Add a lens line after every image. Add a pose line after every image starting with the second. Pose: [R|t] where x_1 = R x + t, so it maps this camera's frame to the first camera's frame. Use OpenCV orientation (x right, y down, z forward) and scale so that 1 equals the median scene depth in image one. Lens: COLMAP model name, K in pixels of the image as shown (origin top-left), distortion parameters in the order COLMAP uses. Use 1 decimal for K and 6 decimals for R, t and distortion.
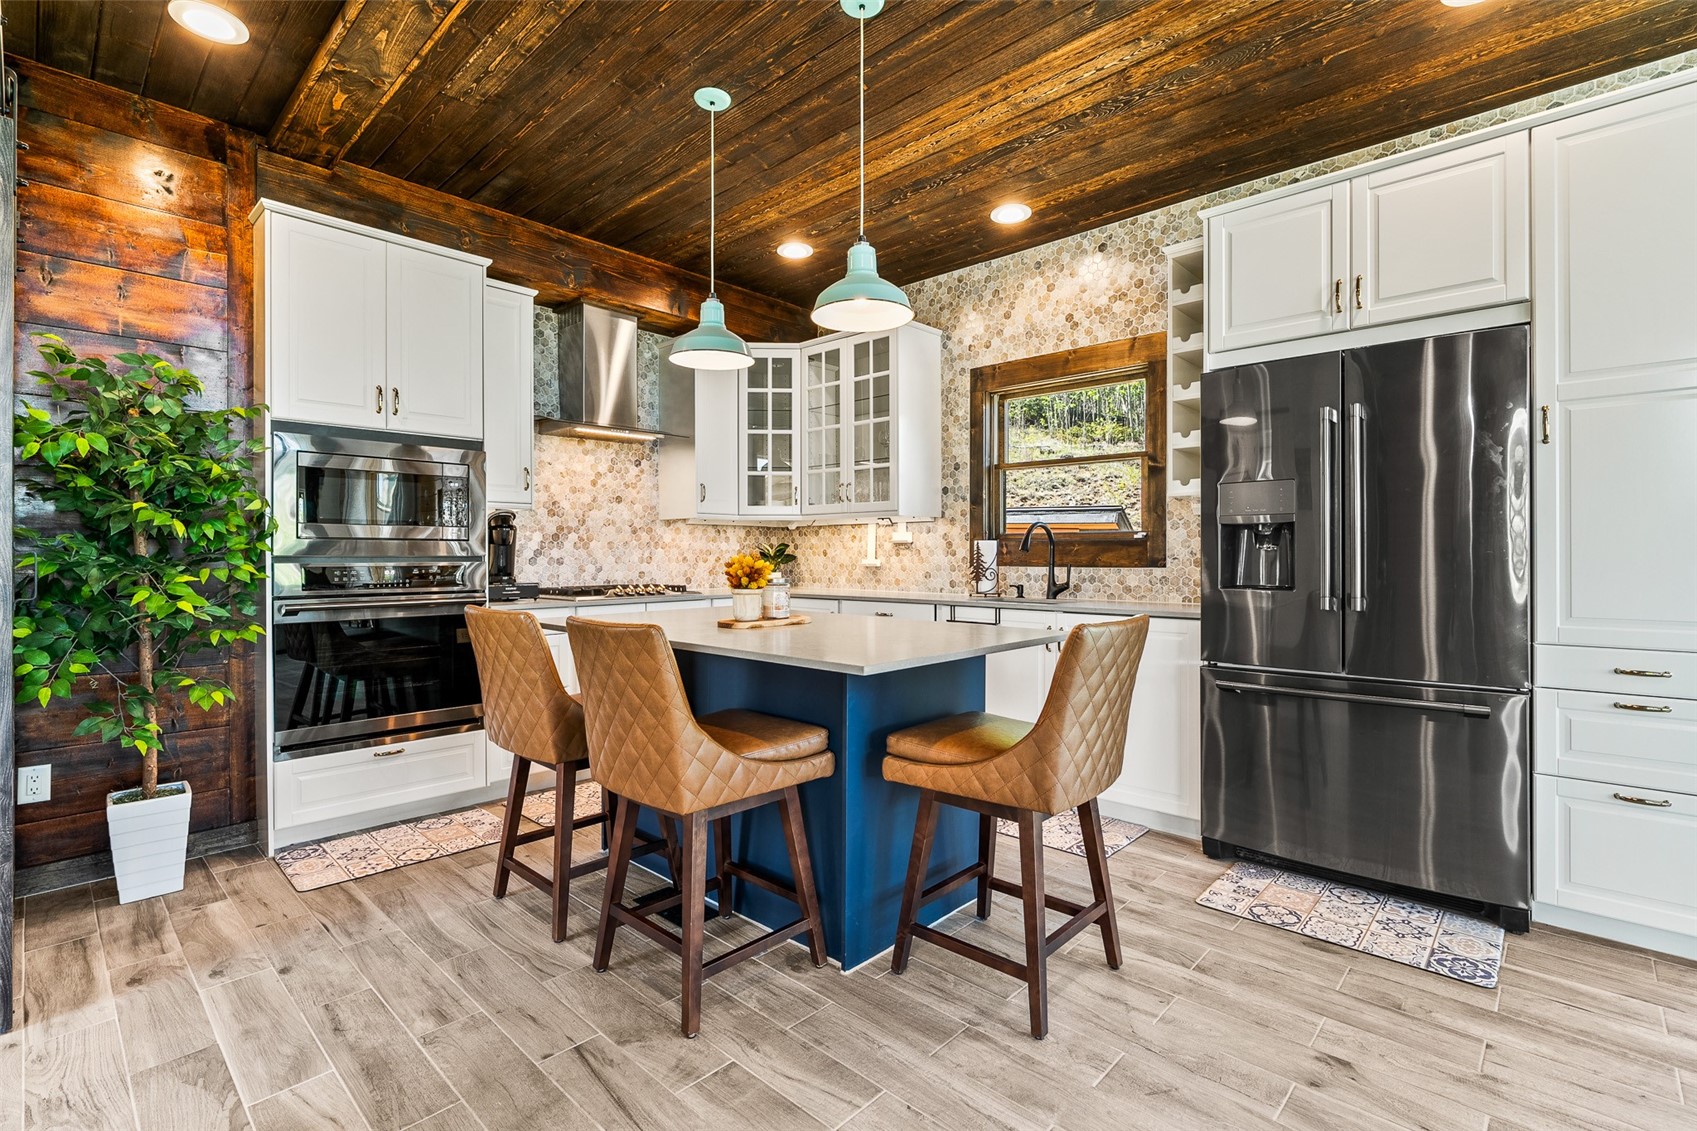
lens RADIAL K [[772.5, 0, 850.1], [0, 772.5, 556.7], [0, 0, 1]] dist [-0.017817, 0.006981]
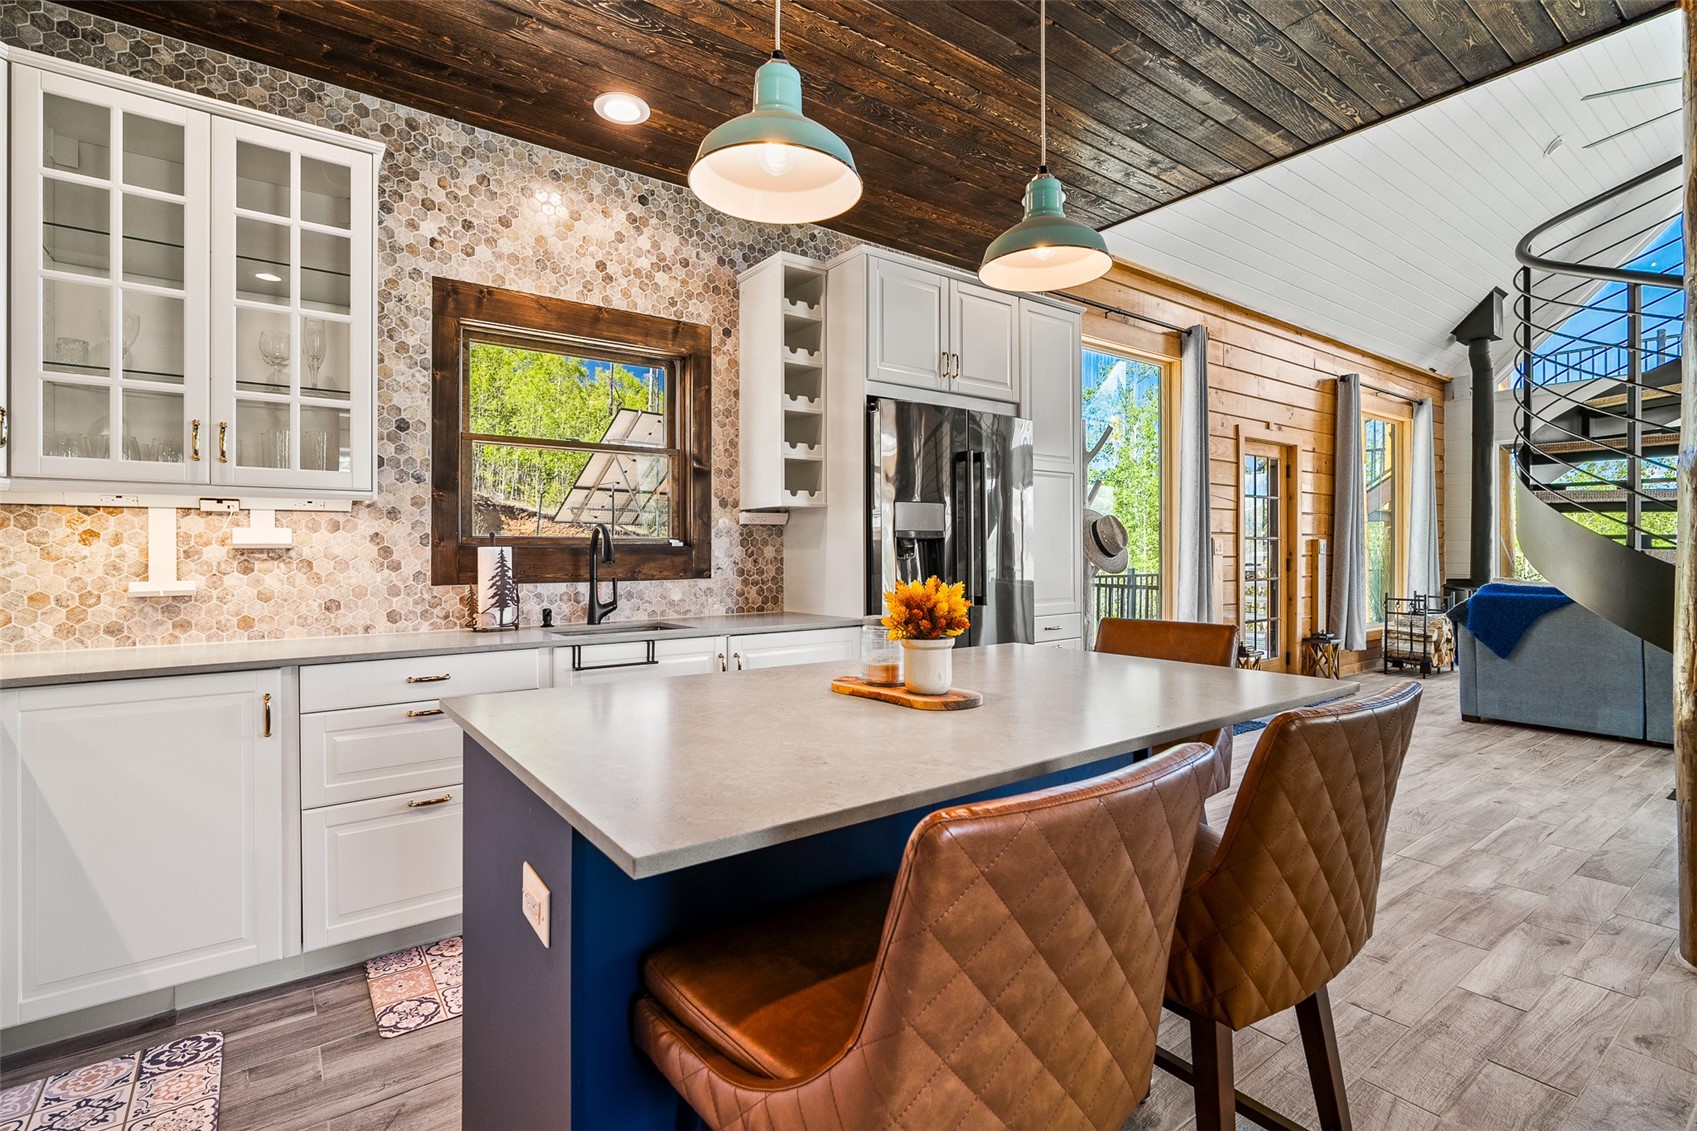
lens RADIAL K [[796.4, 0, 852.5], [0, 796.4, 549.9], [0, 0, 1]] dist [-0.005578, 0.001764]
pose [[0.181401, 0.000865, 0.983409, -0.428089], [0.004894, 0.999986, -0.001782, -0.014875], [-0.983397, 0.005136, 0.181394, 0.546197]]
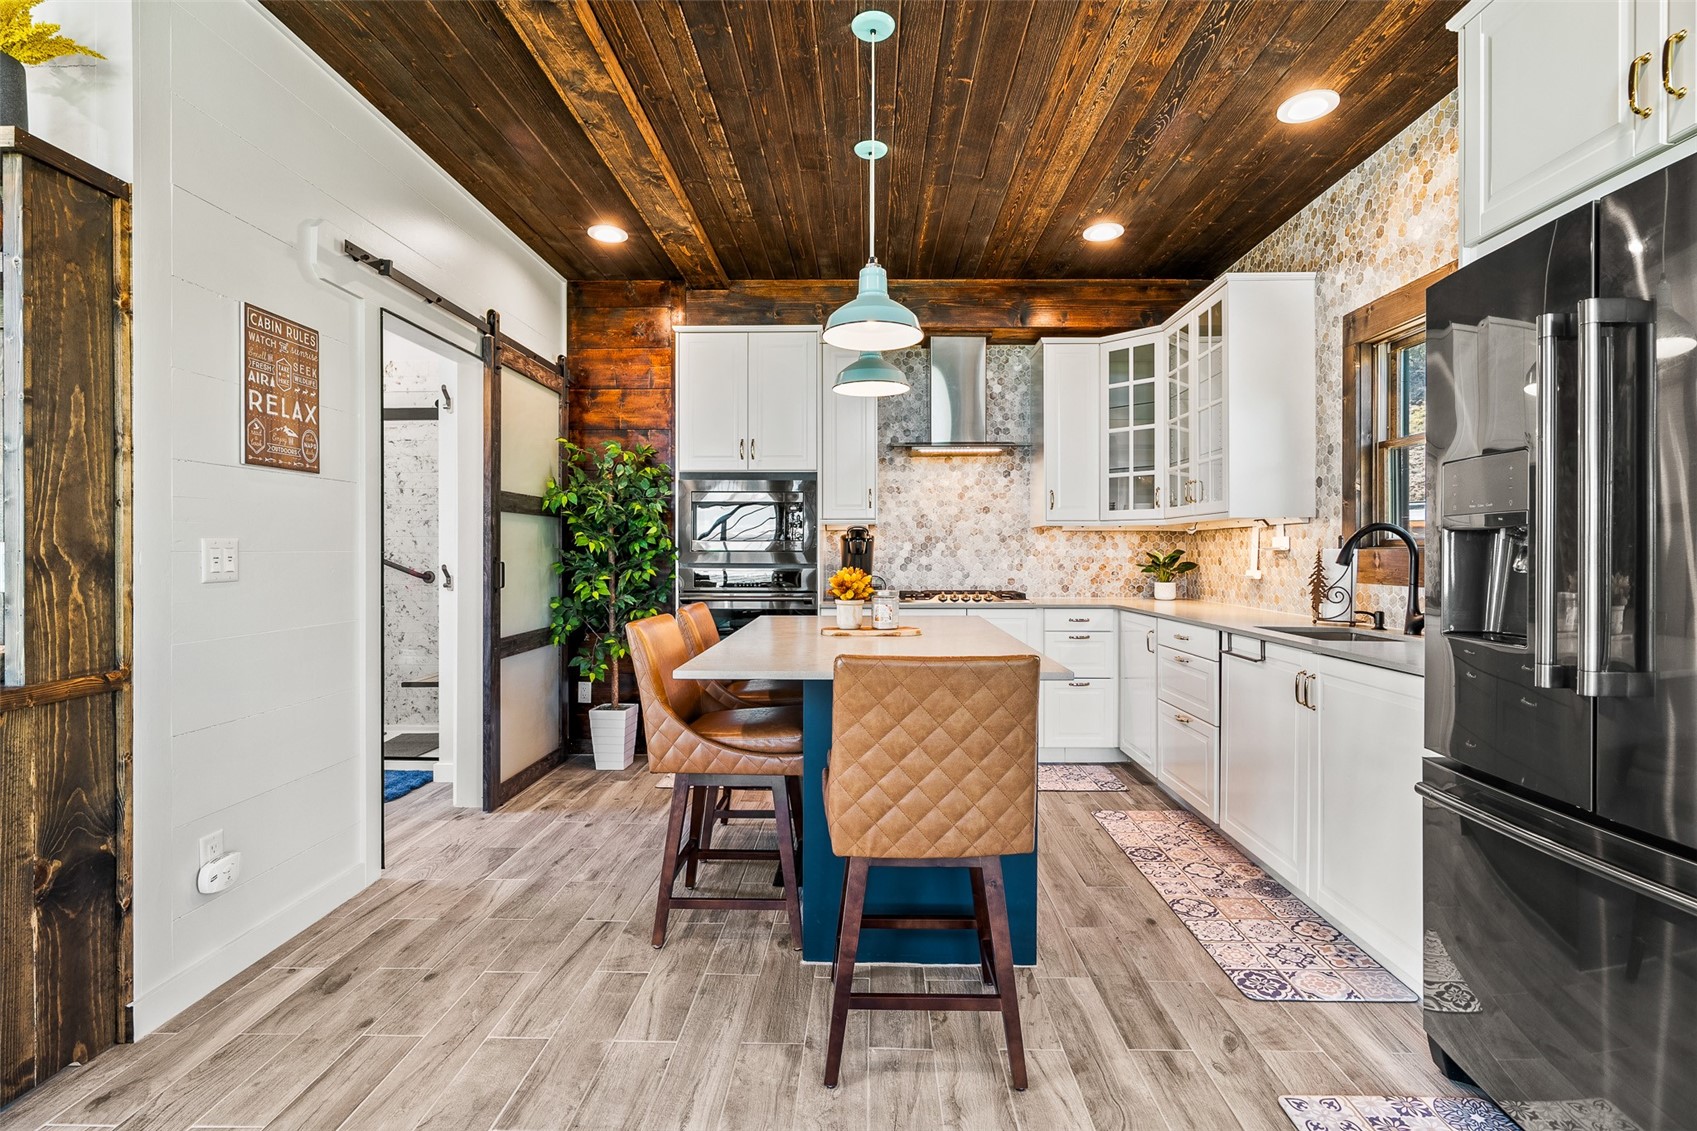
lens RADIAL K [[782.8, 0, 854.6], [0, 782.8, 556.3], [0, 0, 1]] dist [-0.013006, 0.000954]
pose [[0.667980, 0.004917, -0.744163, 0.401869], [-0.004246, 0.999987, 0.002796, -0.013313], [0.744167, 0.001293, 0.667992, 0.154449]]
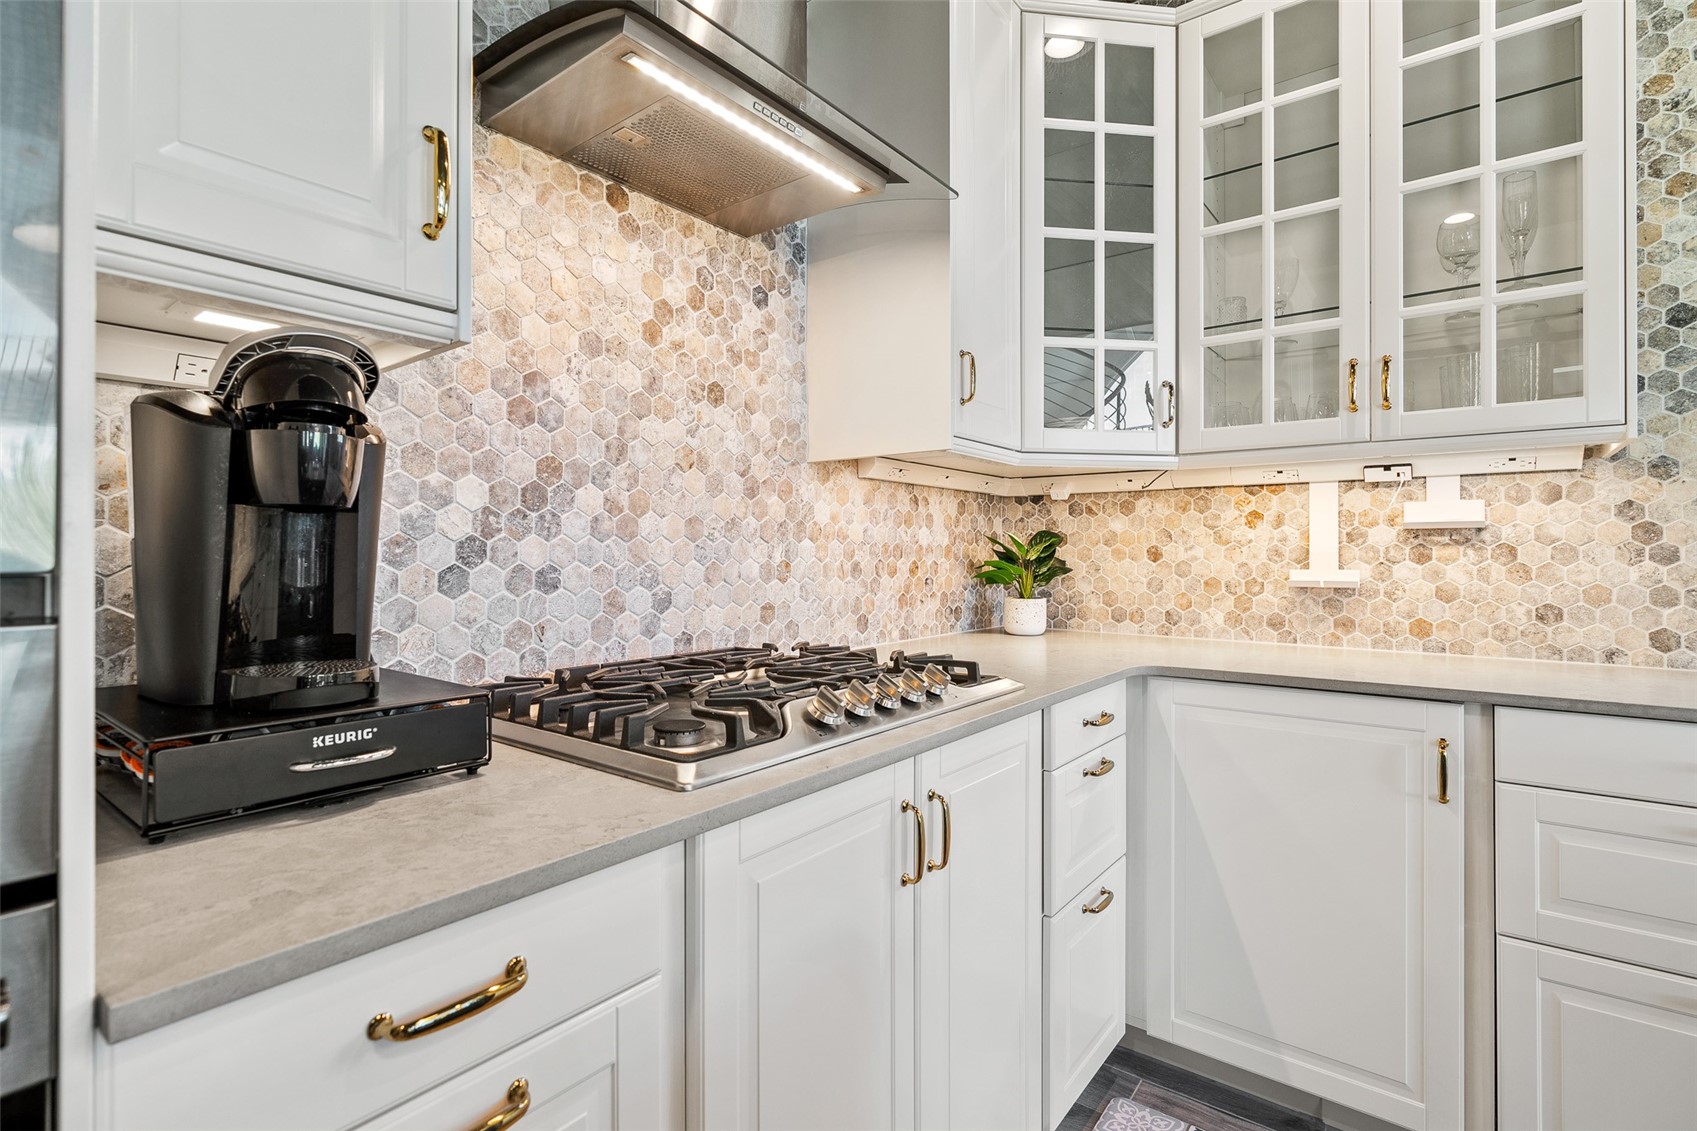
lens RADIAL K [[796.4, 0, 852.5], [0, 796.4, 549.9], [0, 0, 1]] dist [-0.005578, 0.001764]
pose [[0.995599, 0.004016, 0.093627, -0.288085], [-0.003232, 0.999958, -0.008531, -0.002965], [-0.093658, 0.008191, 0.995571, 0.683688]]
